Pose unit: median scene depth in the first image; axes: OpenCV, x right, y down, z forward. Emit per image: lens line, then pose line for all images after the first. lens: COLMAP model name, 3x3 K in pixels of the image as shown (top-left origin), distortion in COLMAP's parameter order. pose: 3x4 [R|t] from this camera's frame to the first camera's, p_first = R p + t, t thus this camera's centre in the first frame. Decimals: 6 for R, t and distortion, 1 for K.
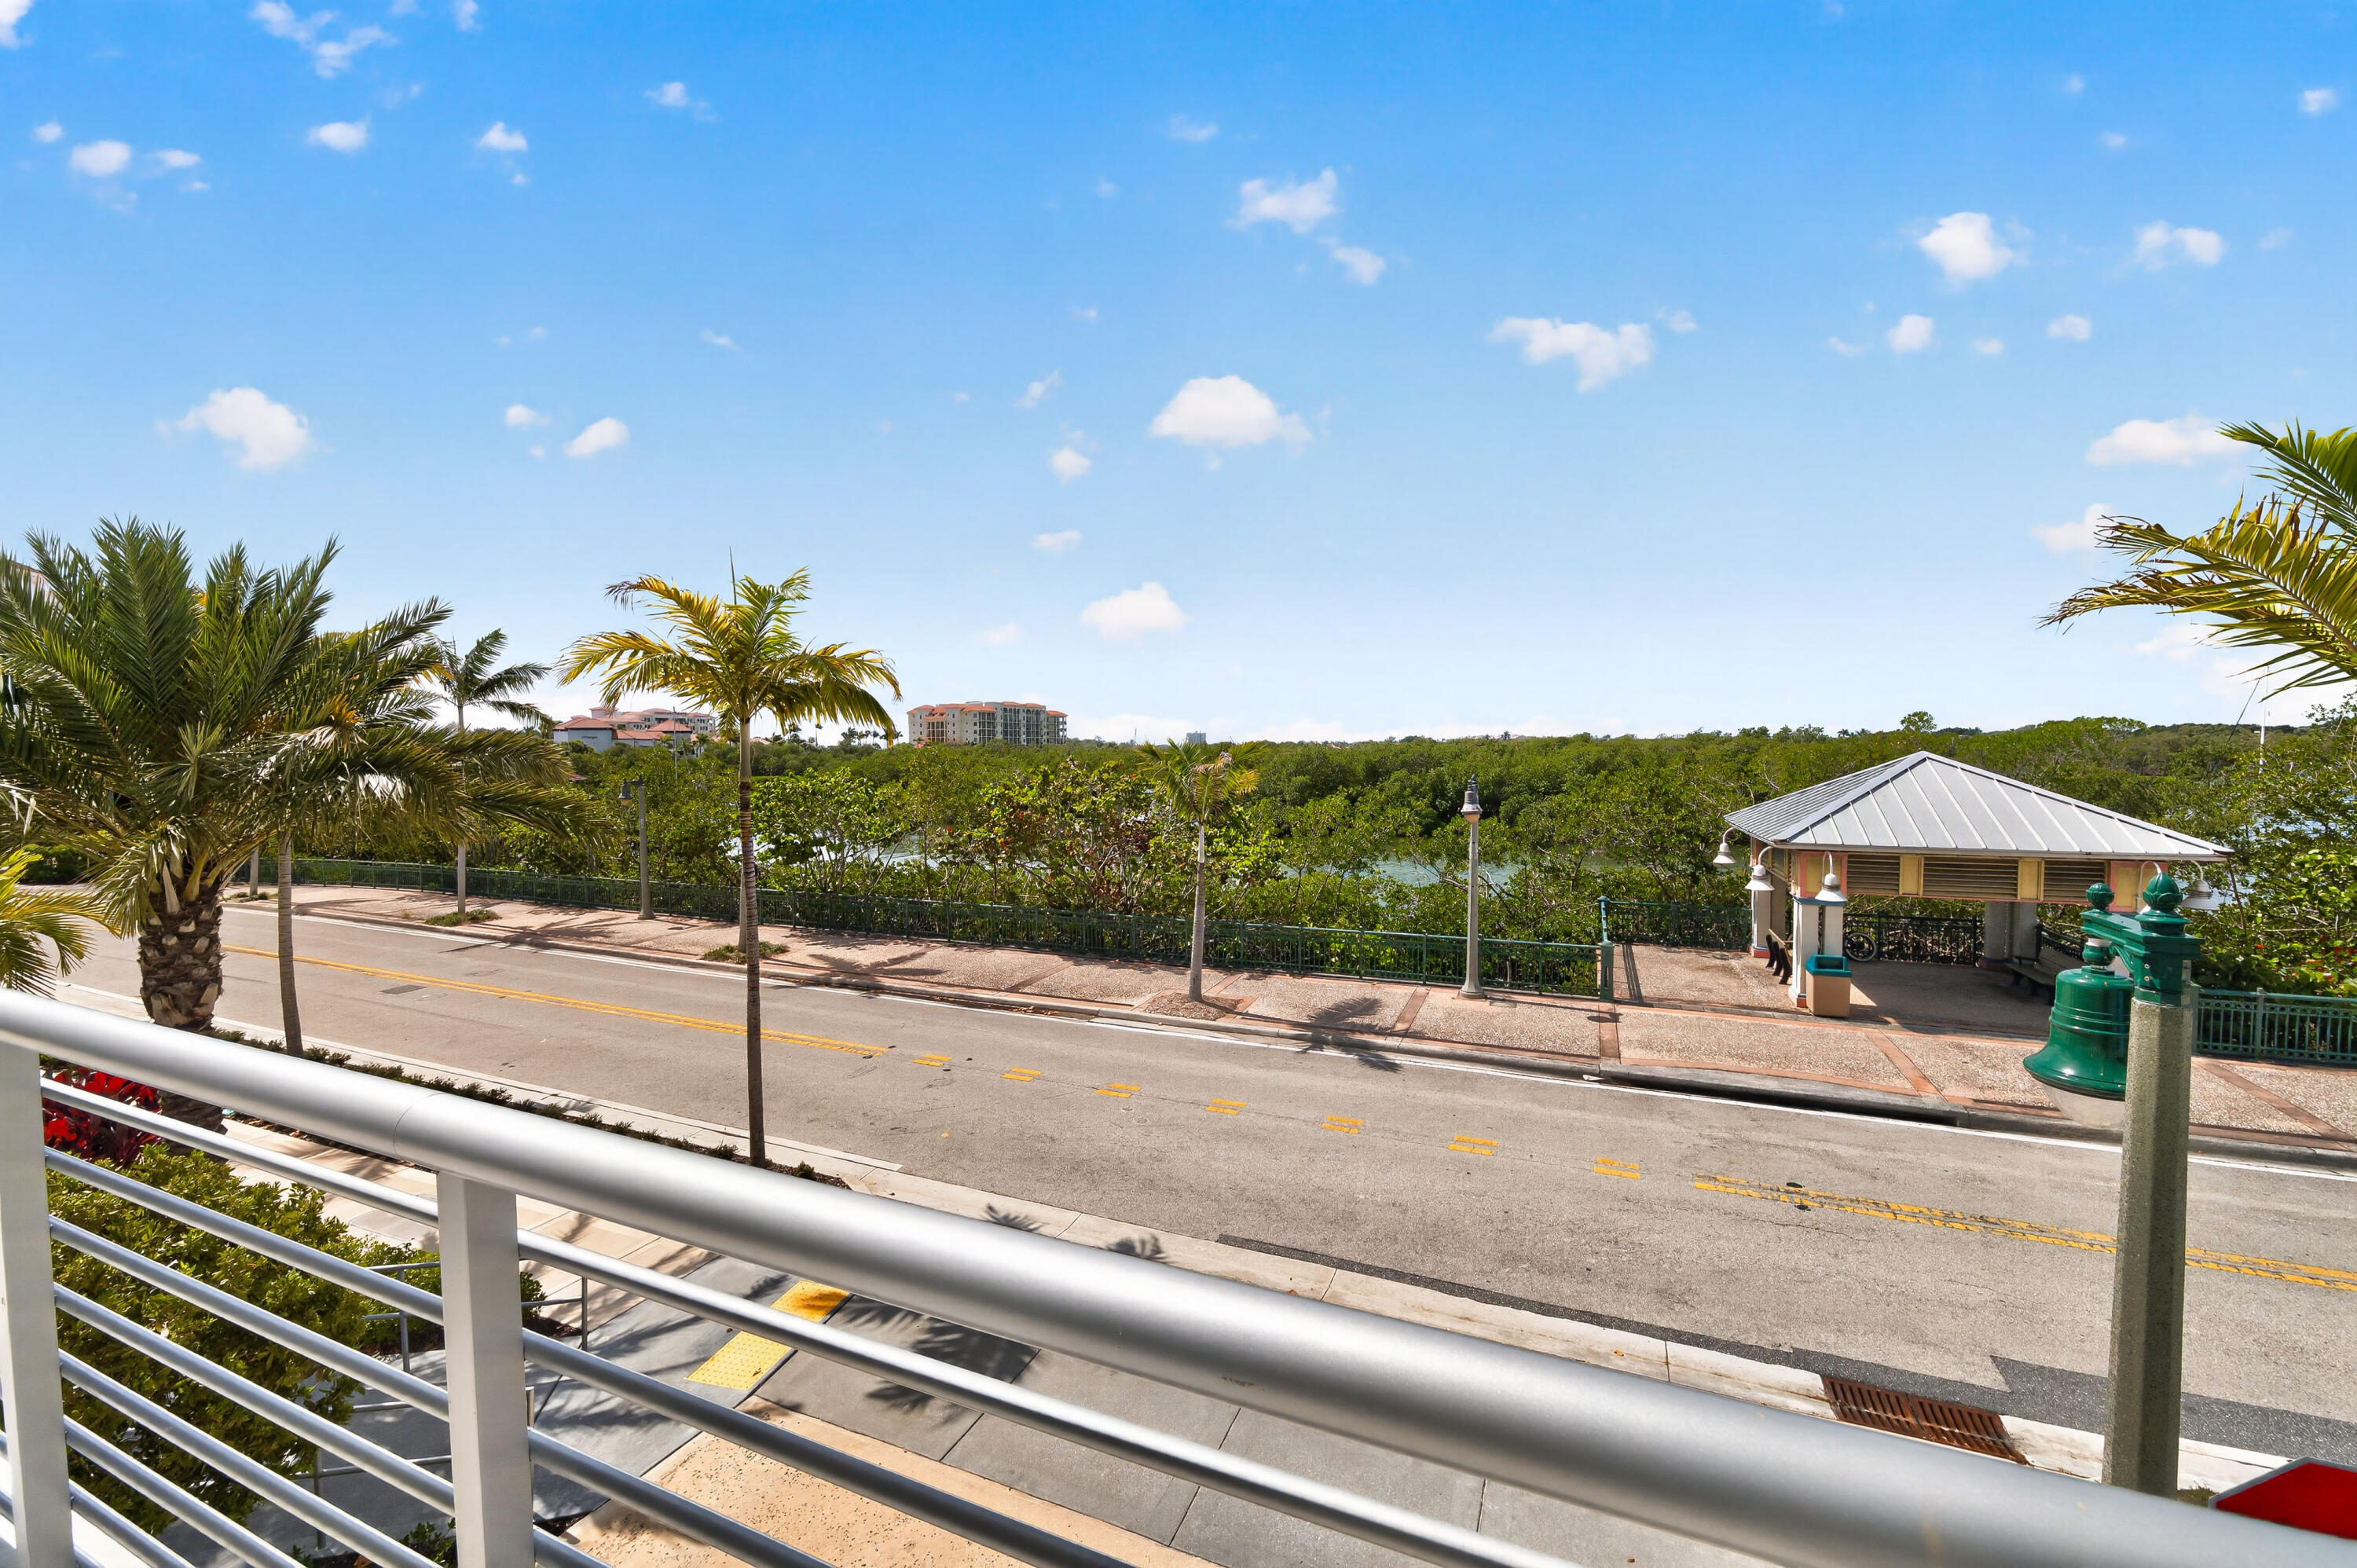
lens RADIAL K [[931.9, 0, 1174.5], [0, 931.9, 779.7], [0, 0, 1]] dist [-0.009700, 0.000163]
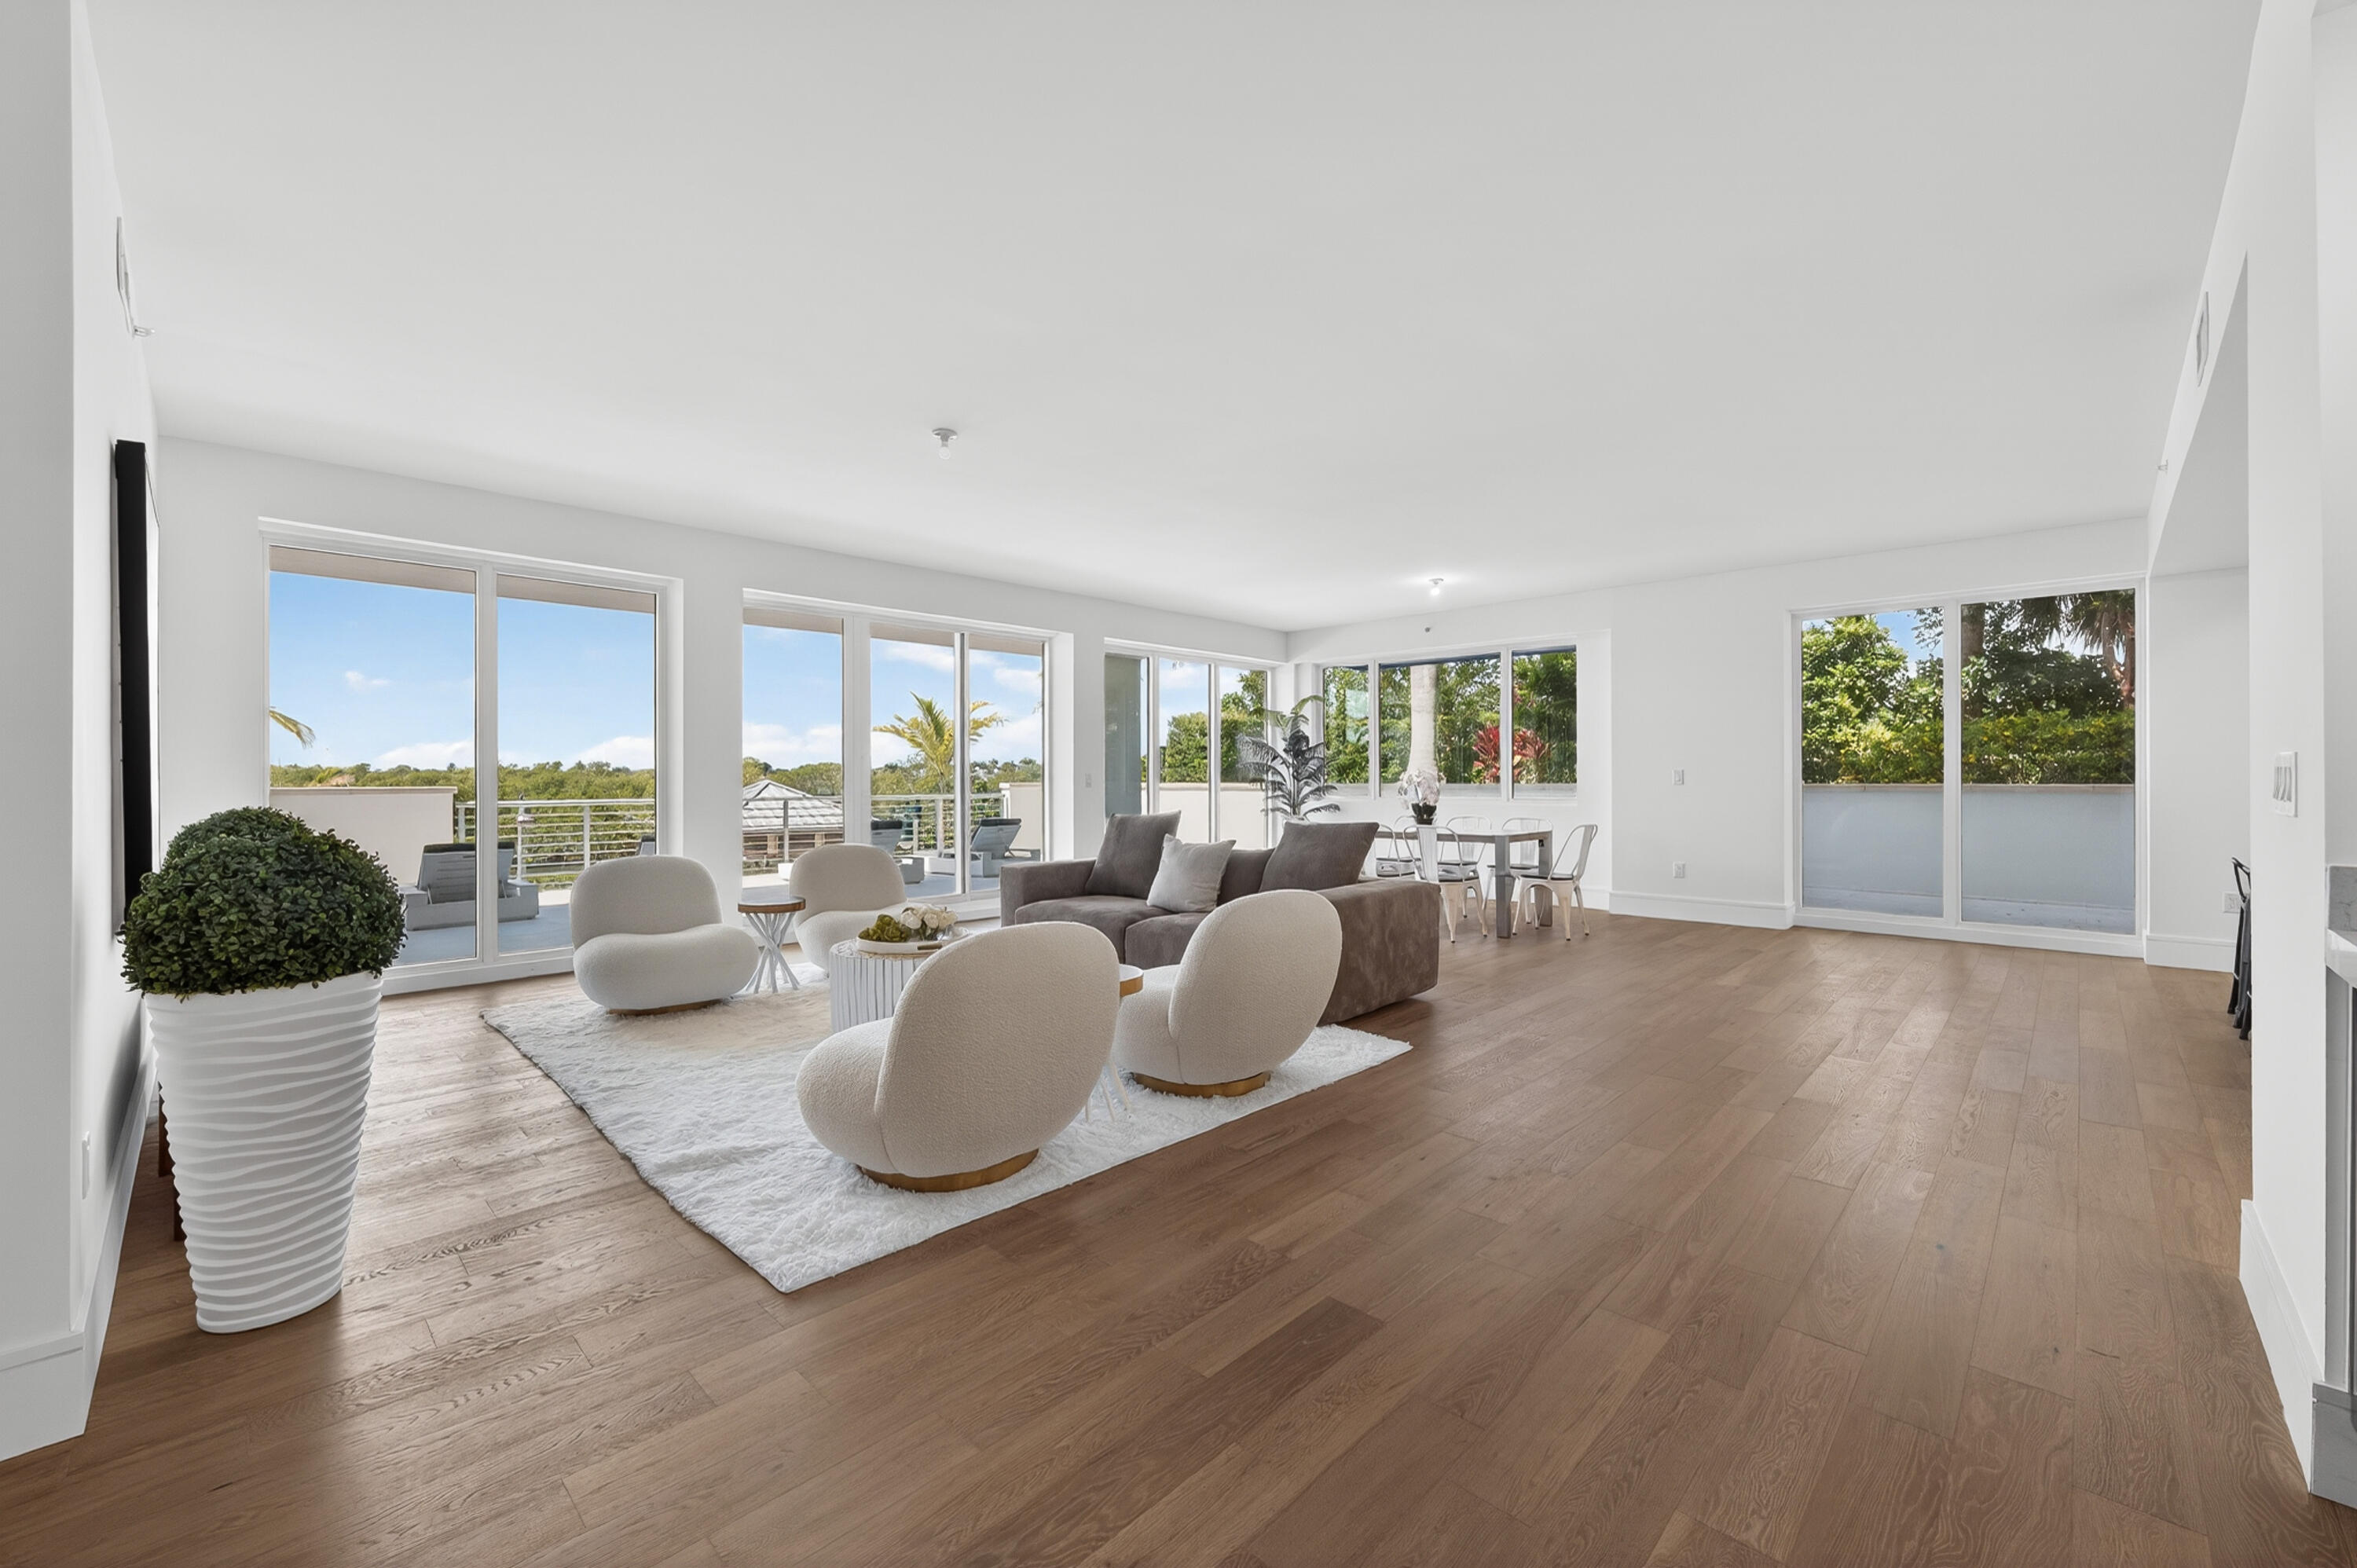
lens RADIAL K [[931.9, 0, 1175.1], [0, 931.9, 784.1], [0, 0, 1]] dist [-0.009700, 0.000163]
pose [[0.359057, 0.001625, 0.933314, -0.710664], [0.027176, 0.999556, -0.012195, 0.027838], [-0.932920, 0.029742, 0.358854, -0.484410]]
